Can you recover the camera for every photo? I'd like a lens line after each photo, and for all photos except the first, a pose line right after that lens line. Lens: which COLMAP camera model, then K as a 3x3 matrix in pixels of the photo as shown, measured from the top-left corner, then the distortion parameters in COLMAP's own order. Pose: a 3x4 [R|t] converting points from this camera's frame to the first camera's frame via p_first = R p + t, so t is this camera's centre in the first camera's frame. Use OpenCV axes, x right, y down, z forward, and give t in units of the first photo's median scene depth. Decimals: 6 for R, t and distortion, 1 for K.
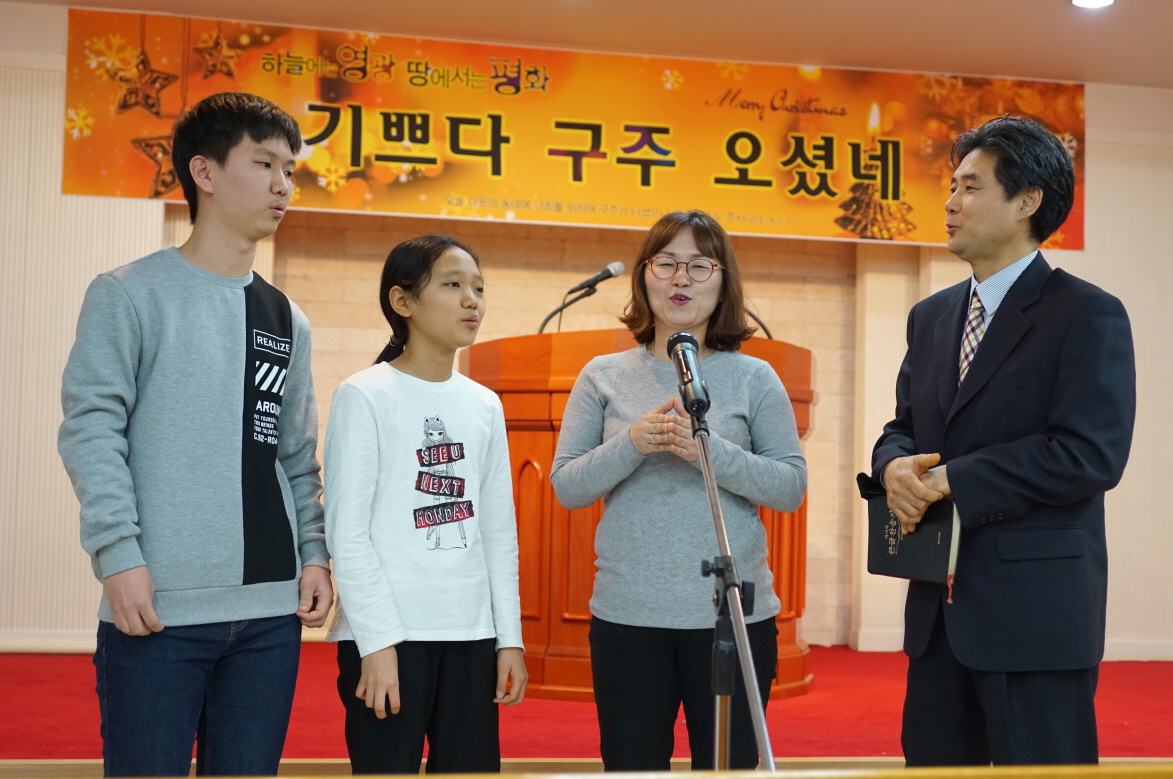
lens RADIAL K [[1832.4, 0, 589.3], [0, 1832.4, 389.2], [0, 0, 1]] dist [-0.026695, 0.086571]
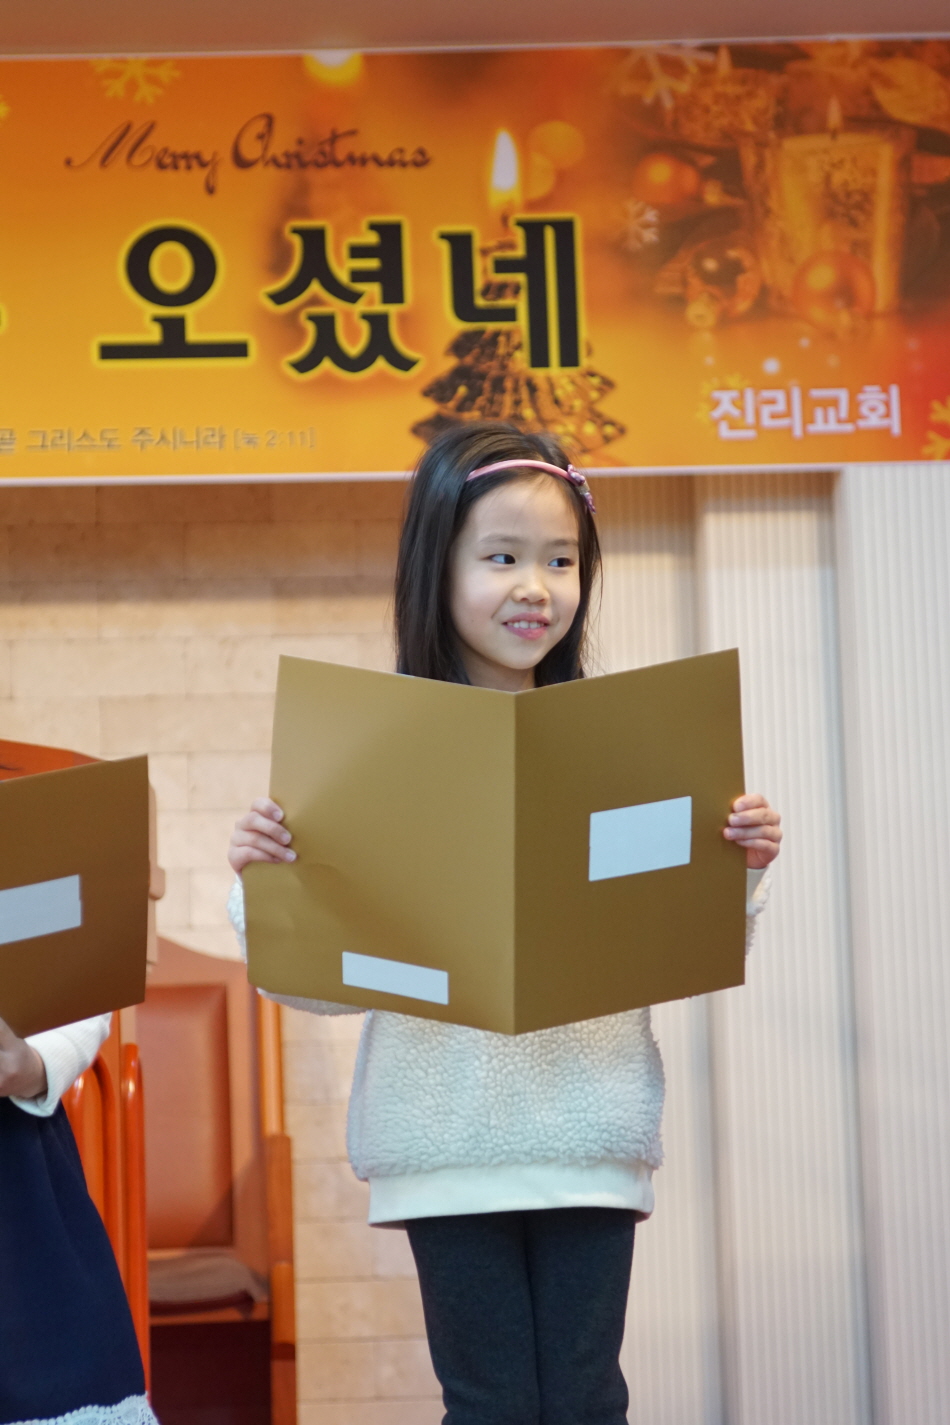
lens RADIAL K [[3845.6, 0, 471.5], [0, 3845.6, 732.4], [0, 0, 1]] dist [0.114400, 0.748908]
pose [[0.989465, -0.066499, -0.128594, 0.249862], [0.060744, 0.996990, -0.048177, 0.015603], [0.131410, 0.039859, 0.990526, 0.168240]]
